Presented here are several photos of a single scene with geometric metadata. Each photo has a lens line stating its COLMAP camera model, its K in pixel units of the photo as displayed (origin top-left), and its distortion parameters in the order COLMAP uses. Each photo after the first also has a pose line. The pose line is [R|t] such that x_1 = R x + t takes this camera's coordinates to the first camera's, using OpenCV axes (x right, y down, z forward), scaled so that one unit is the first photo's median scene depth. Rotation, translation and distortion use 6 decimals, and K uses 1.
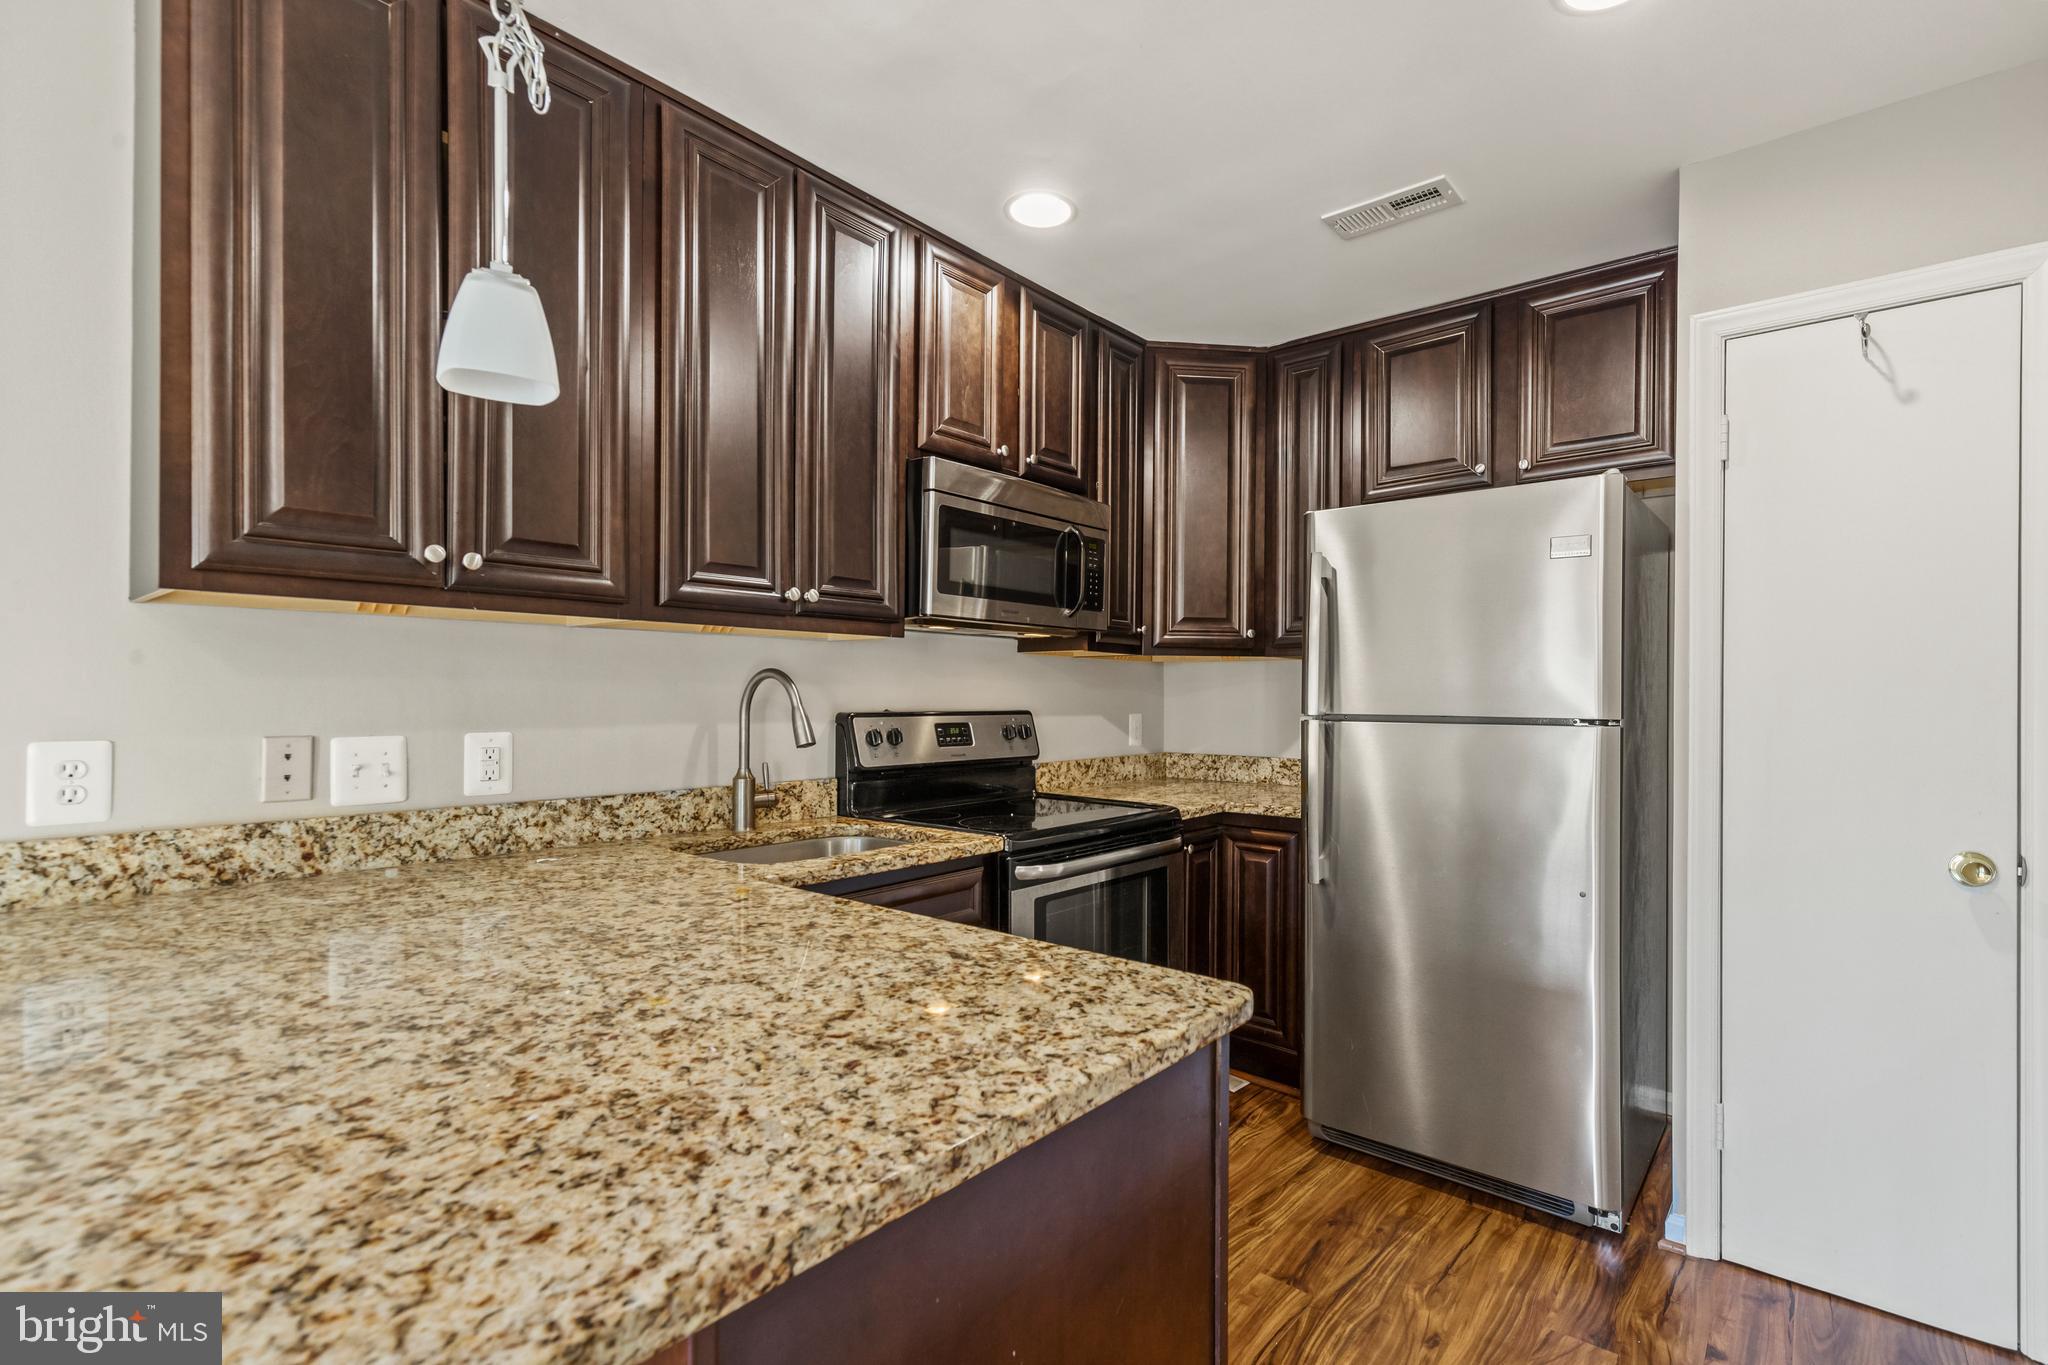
lens RADIAL K [[930.2, 0, 1044.7], [0, 930.2, 700.2], [0, 0, 1]] dist [0.003558, -0.001235]
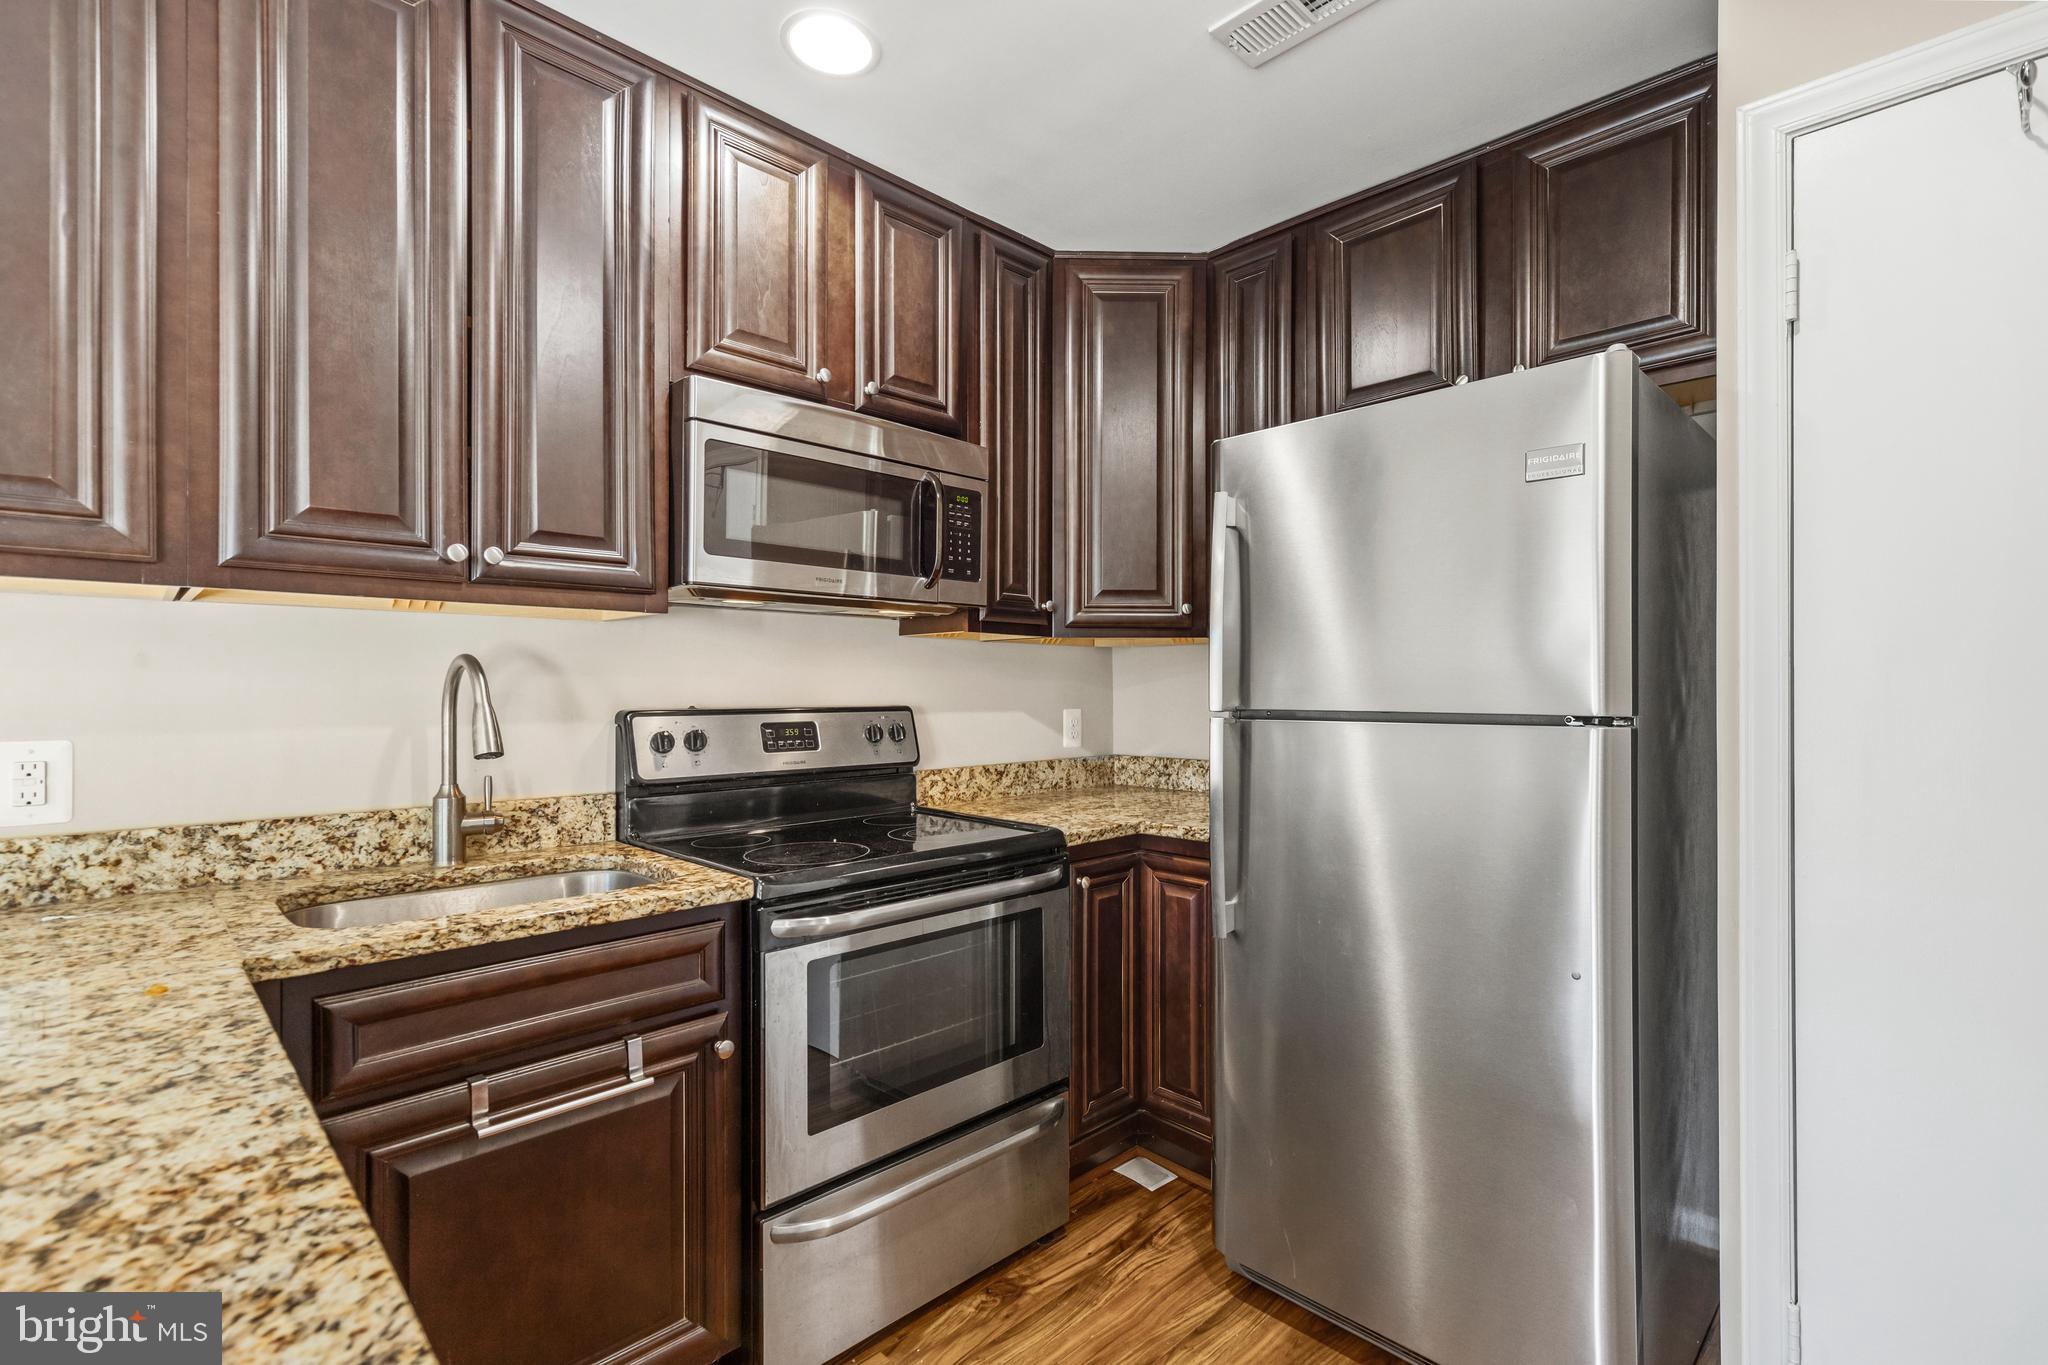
lens RADIAL K [[930.2, 0, 1037.9], [0, 930.2, 689.0], [0, 0, 1]] dist [0.003558, -0.001235]
pose [[0.996210, -0.005884, -0.086776, 0.235098], [0.005598, 0.999978, -0.003545, -0.000247], [0.086795, 0.003046, 0.996222, 0.275332]]
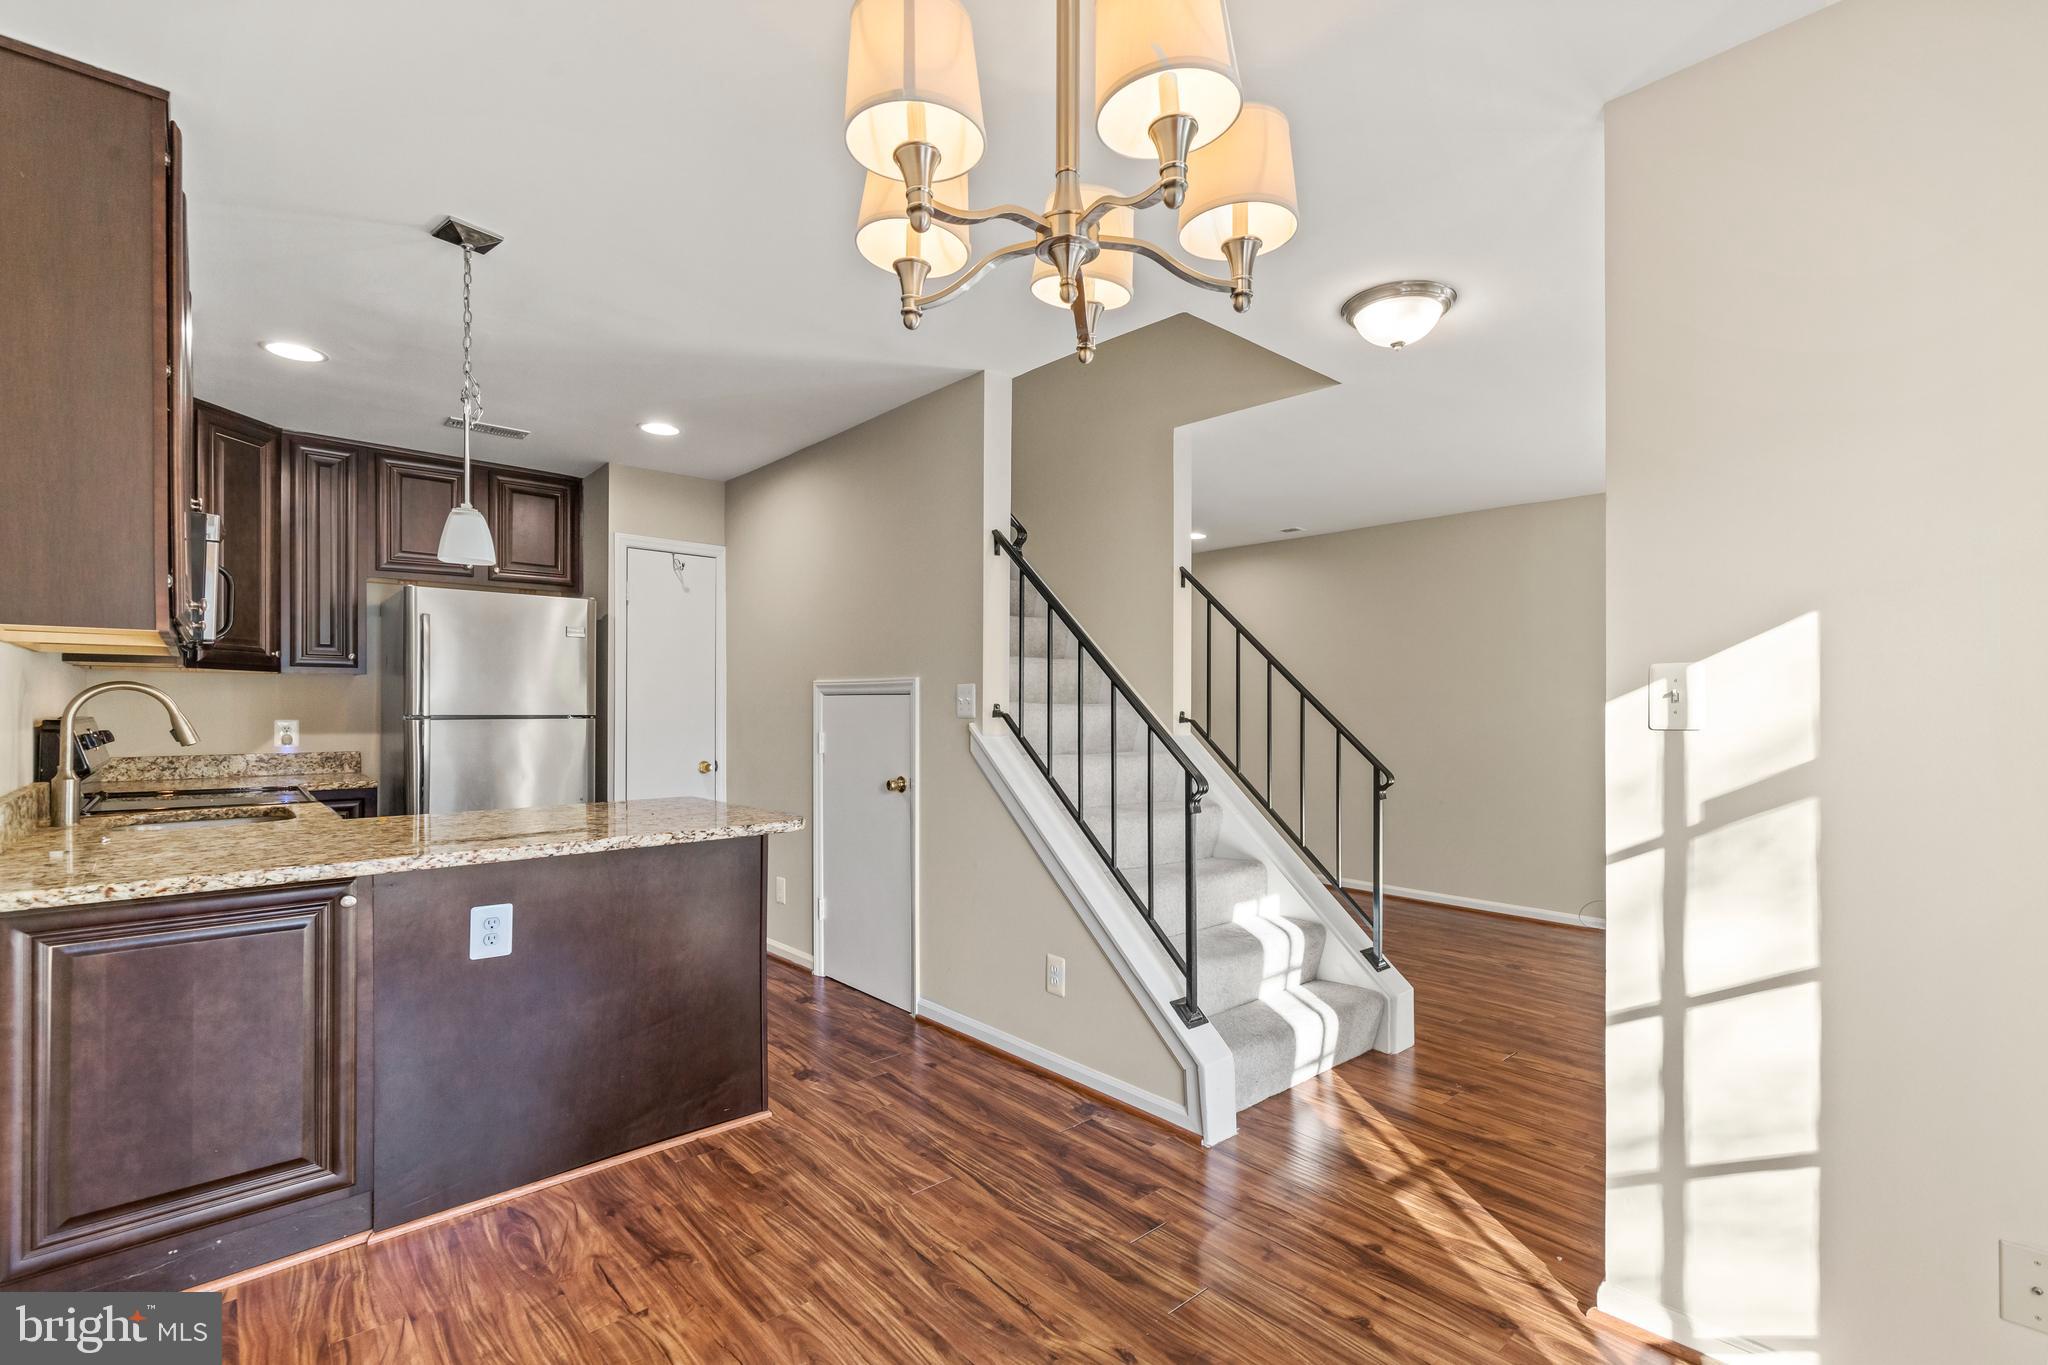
lens RADIAL K [[930.2, 0, 1060.0], [0, 930.2, 709.5], [0, 0, 1]] dist [0.003558, -0.001235]
pose [[0.132390, -0.005516, 0.991182, -1.285633], [0.000121, 0.999985, 0.005549, -0.004429], [-0.991198, -0.000615, 0.132388, -0.323176]]
